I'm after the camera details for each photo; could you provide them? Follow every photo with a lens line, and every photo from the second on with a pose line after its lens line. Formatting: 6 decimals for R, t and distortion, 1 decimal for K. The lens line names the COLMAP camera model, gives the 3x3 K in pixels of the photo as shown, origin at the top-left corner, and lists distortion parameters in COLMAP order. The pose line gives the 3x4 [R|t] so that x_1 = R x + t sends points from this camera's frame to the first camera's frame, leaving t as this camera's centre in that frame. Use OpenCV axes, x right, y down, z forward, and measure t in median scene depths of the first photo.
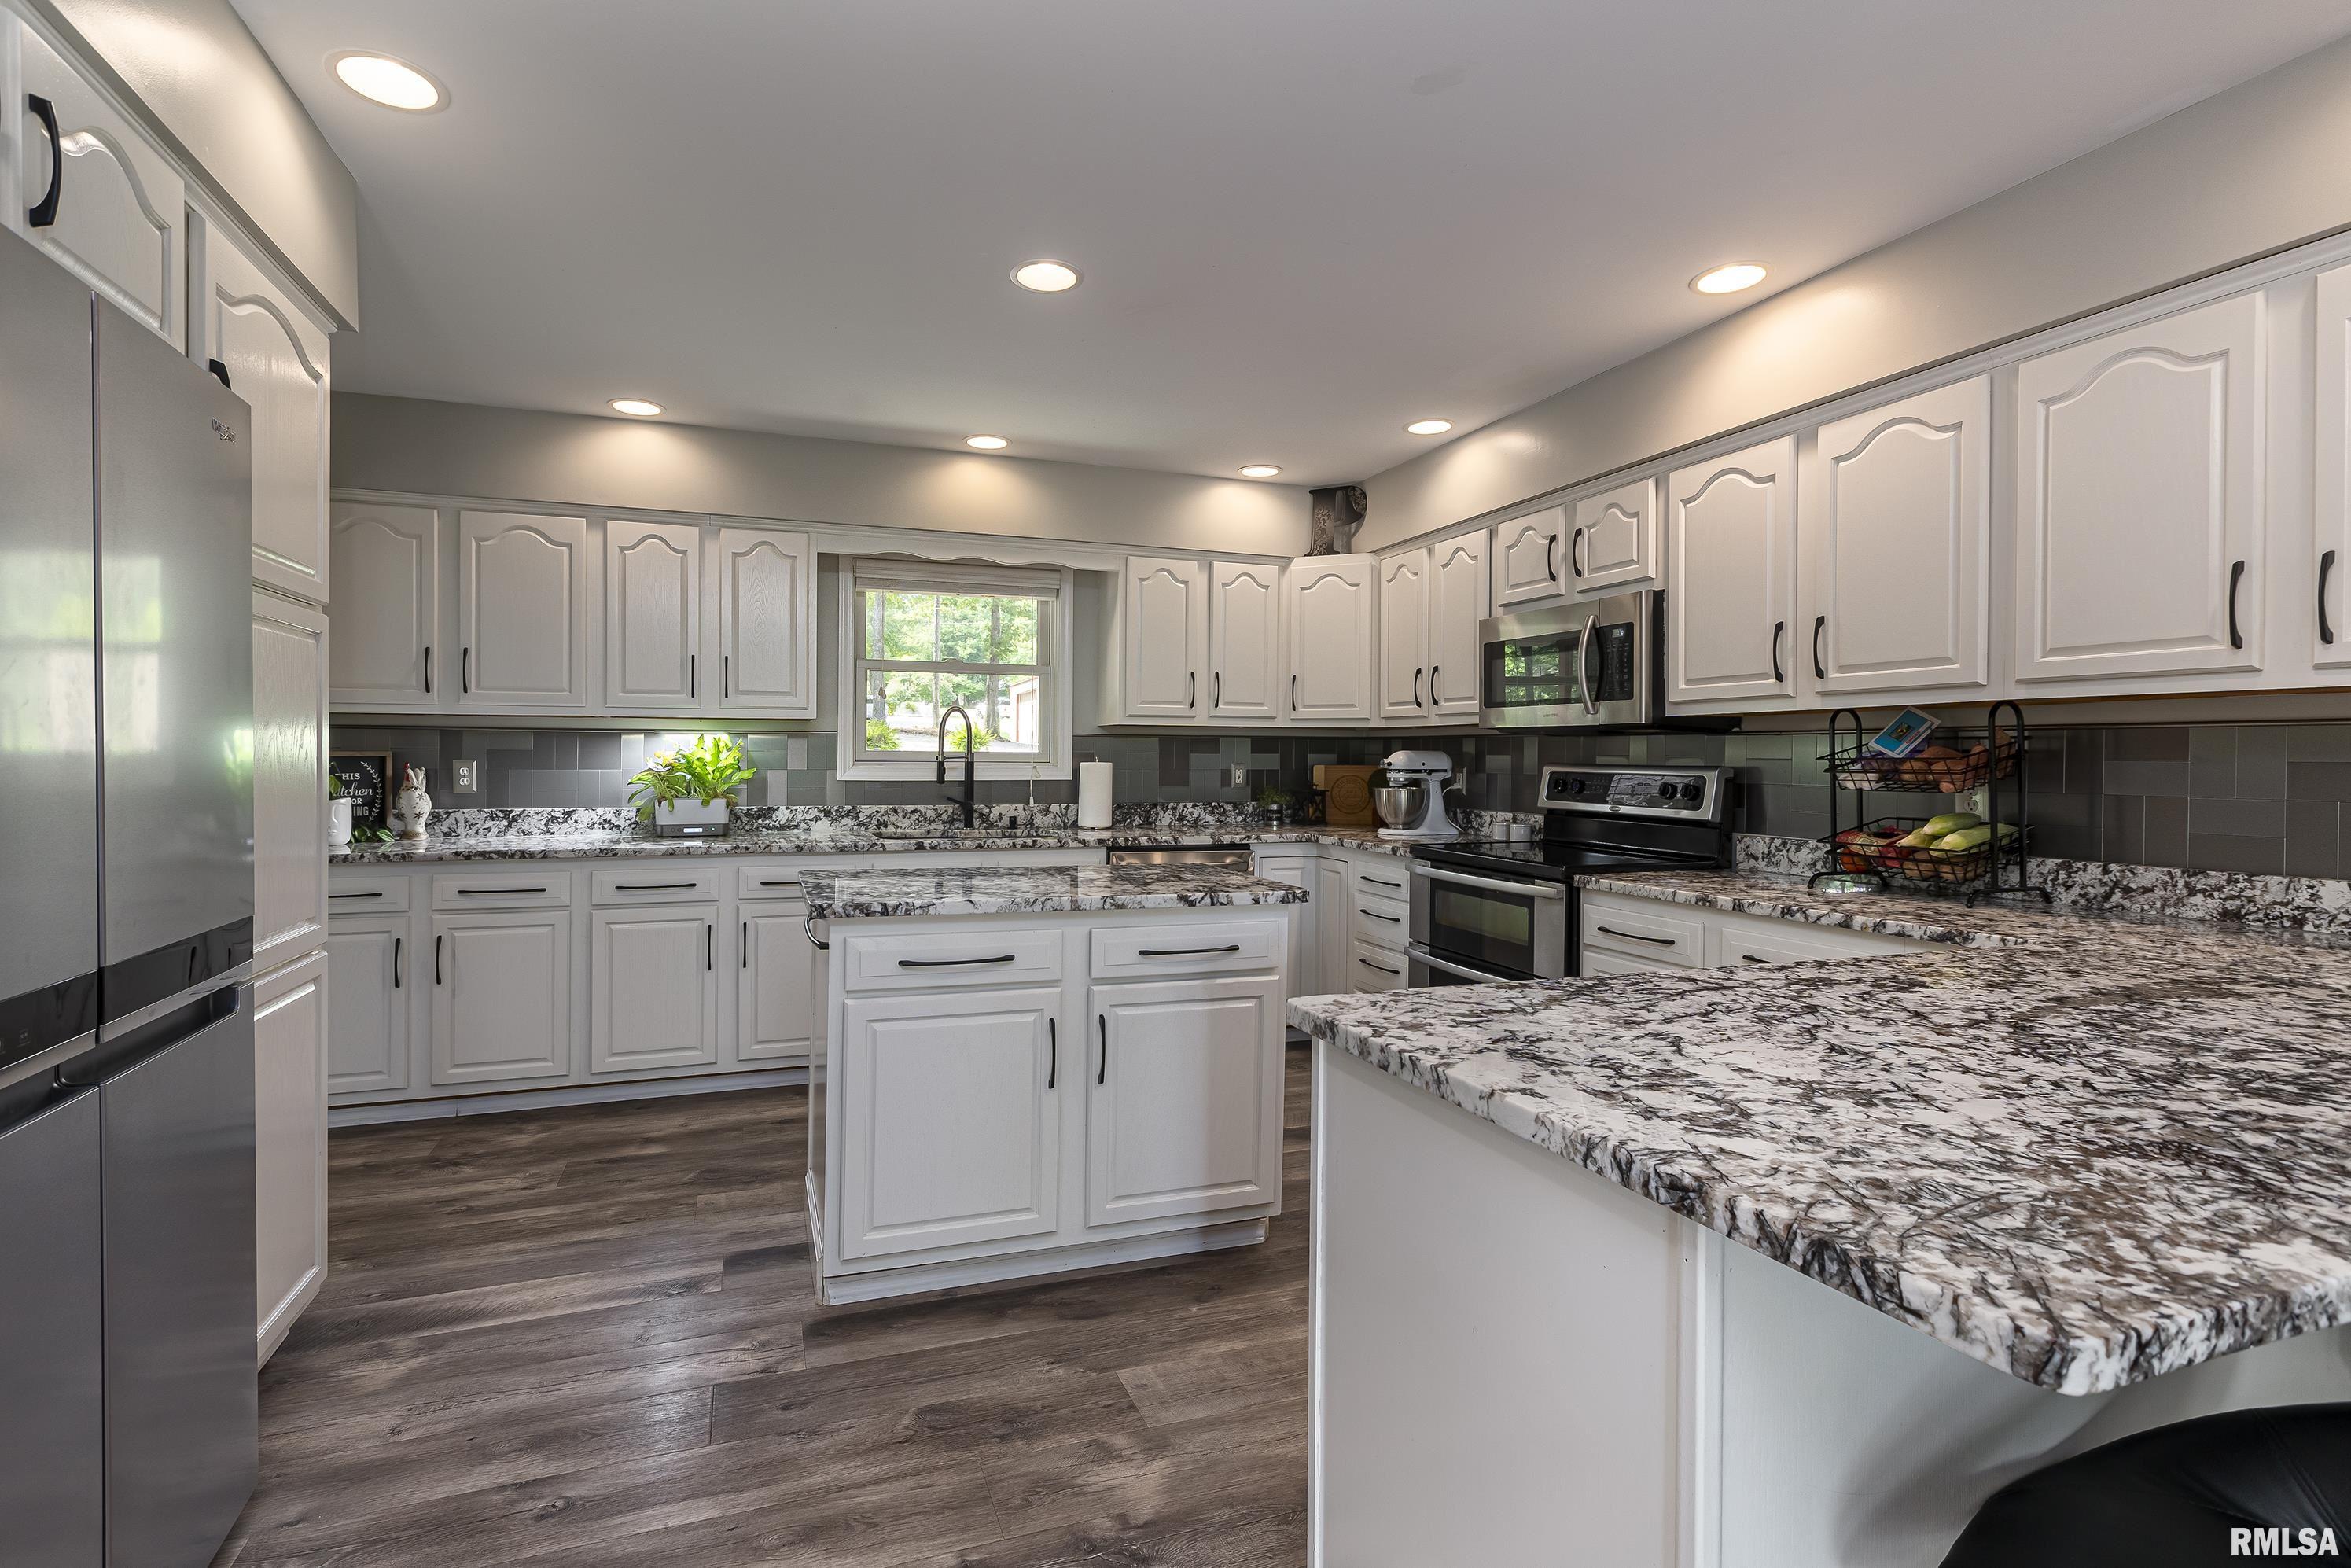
lens RADIAL K [[1007.0, 0, 1069.8], [0, 1007.0, 771.1], [0, 0, 1]] dist [-0.001199, -0.000084]
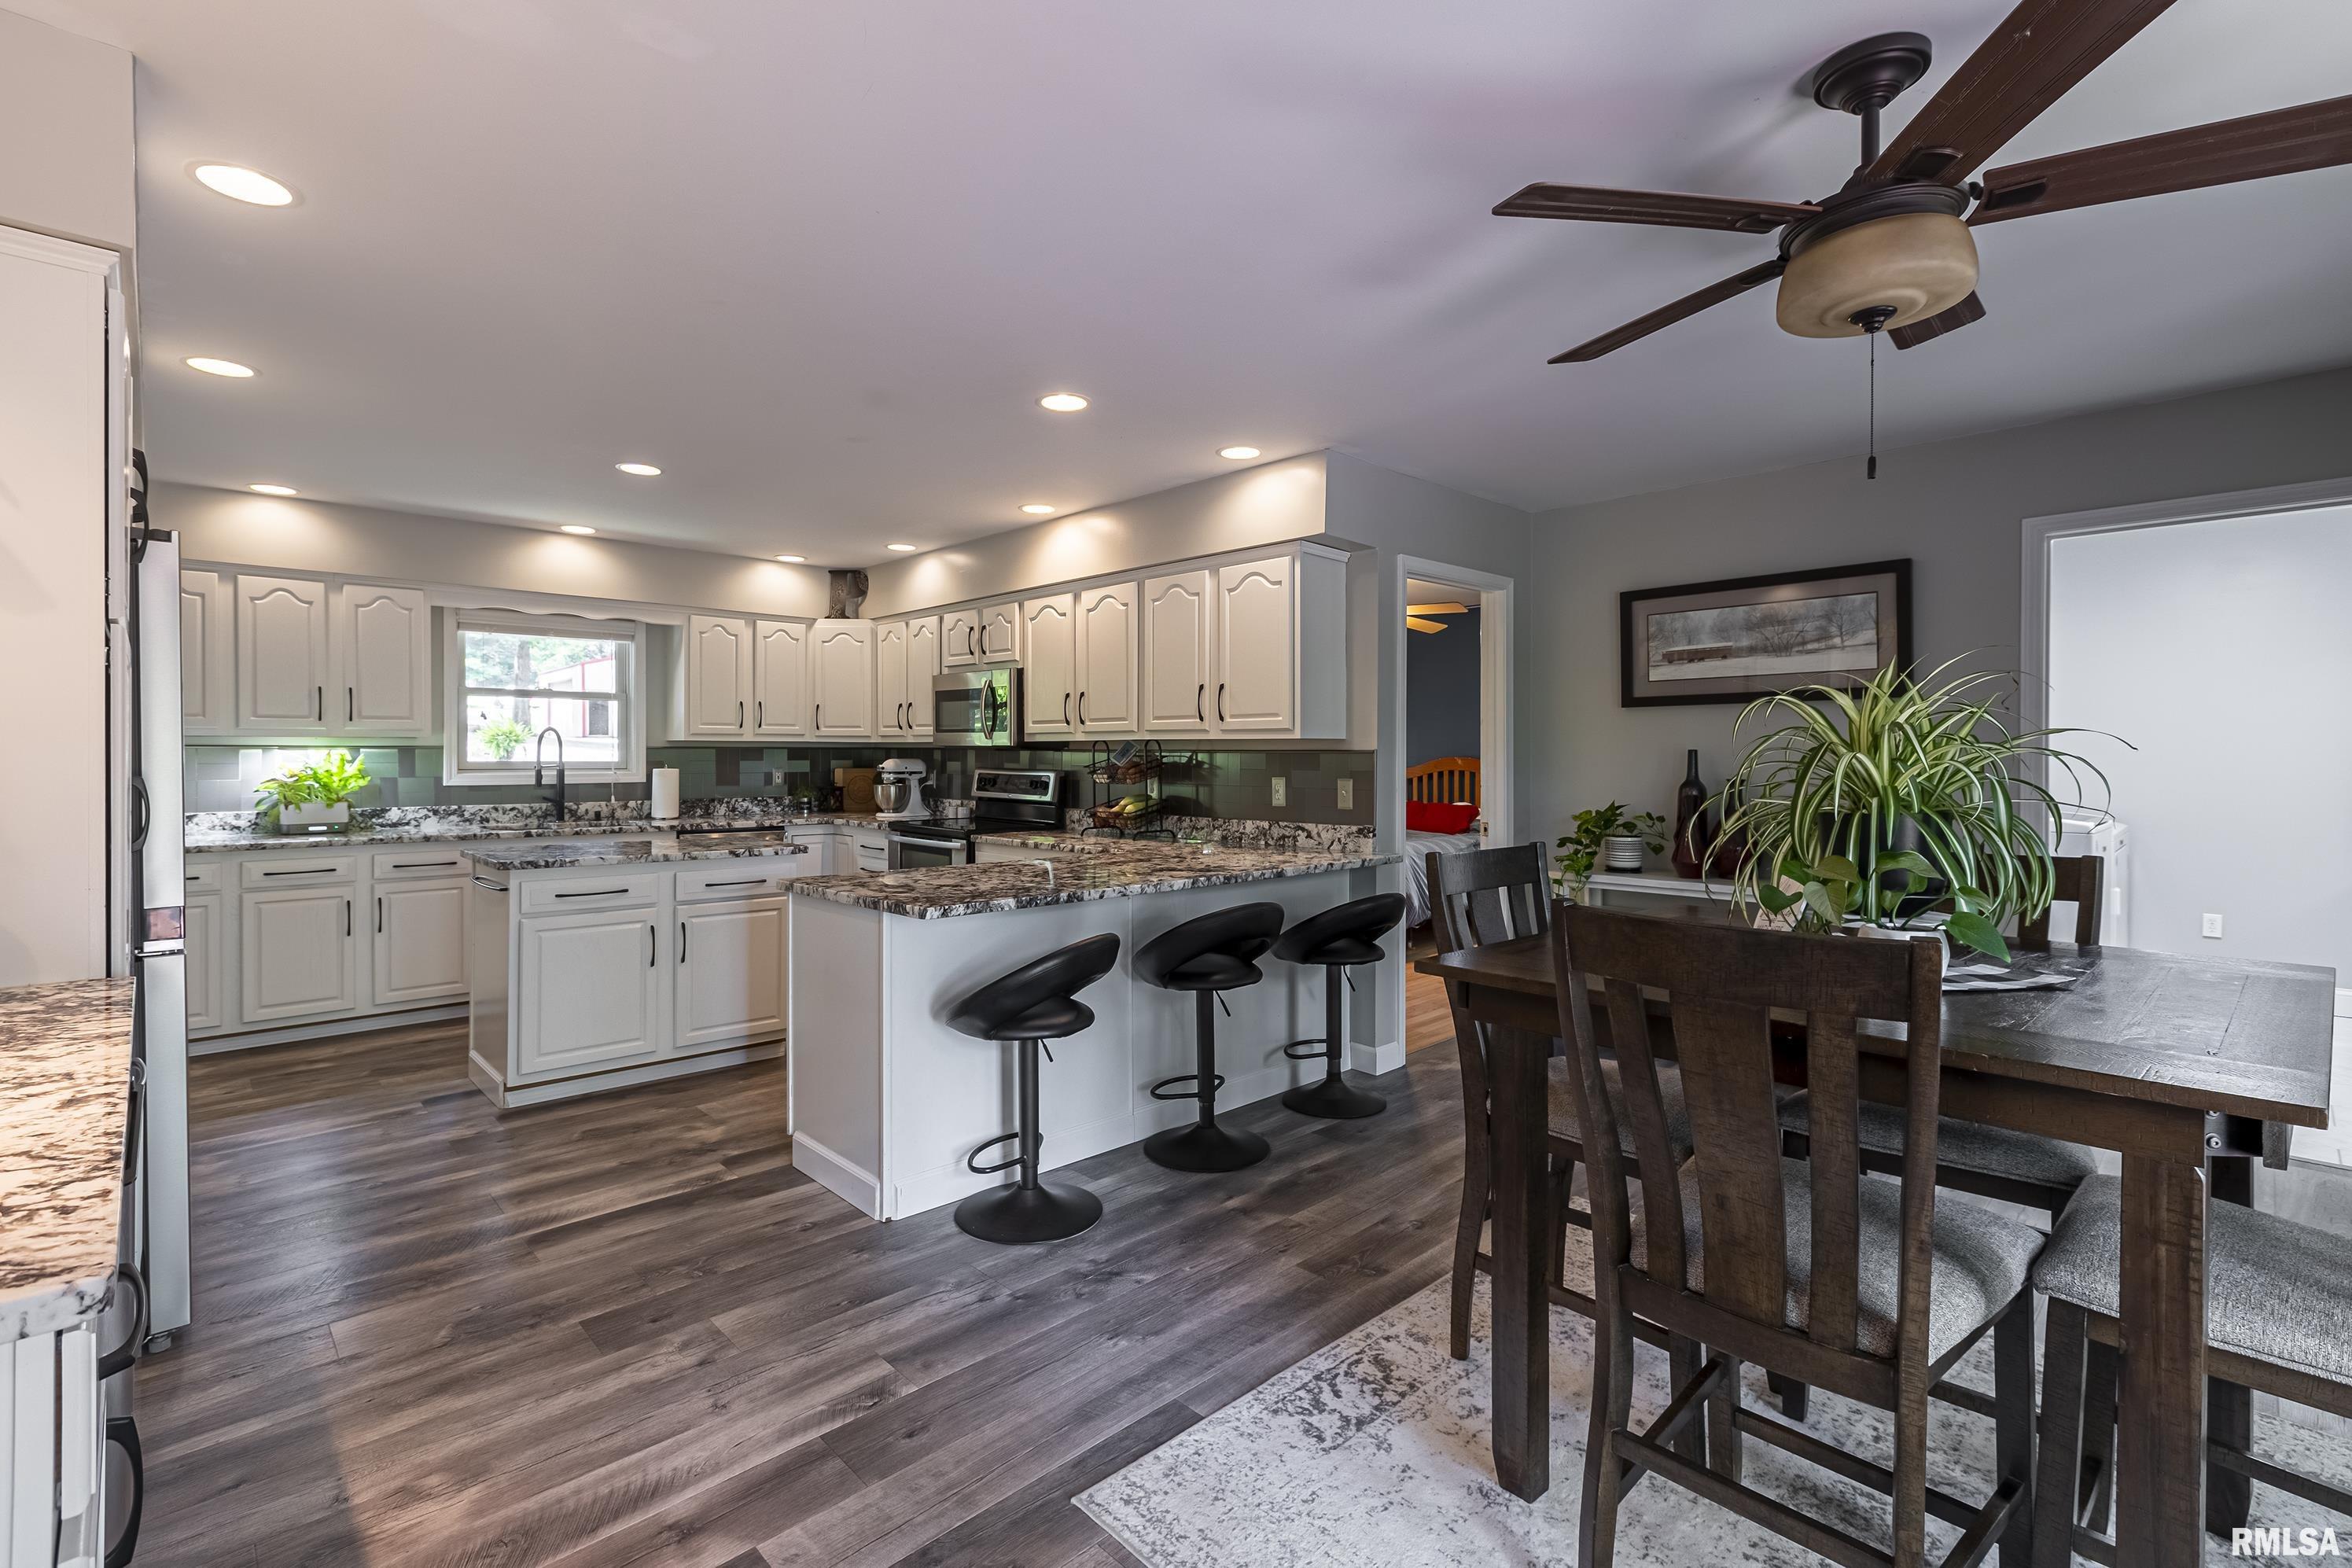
lens RADIAL K [[1032.8, 0, 1060.2], [0, 1032.8, 765.8], [0, 0, 1]] dist [0.000047, -0.000117]
pose [[0.916368, -0.008236, 0.400253, -0.046308], [0.007911, 0.999966, 0.002464, -0.012723], [-0.400259, 0.000908, 0.916401, -0.492746]]
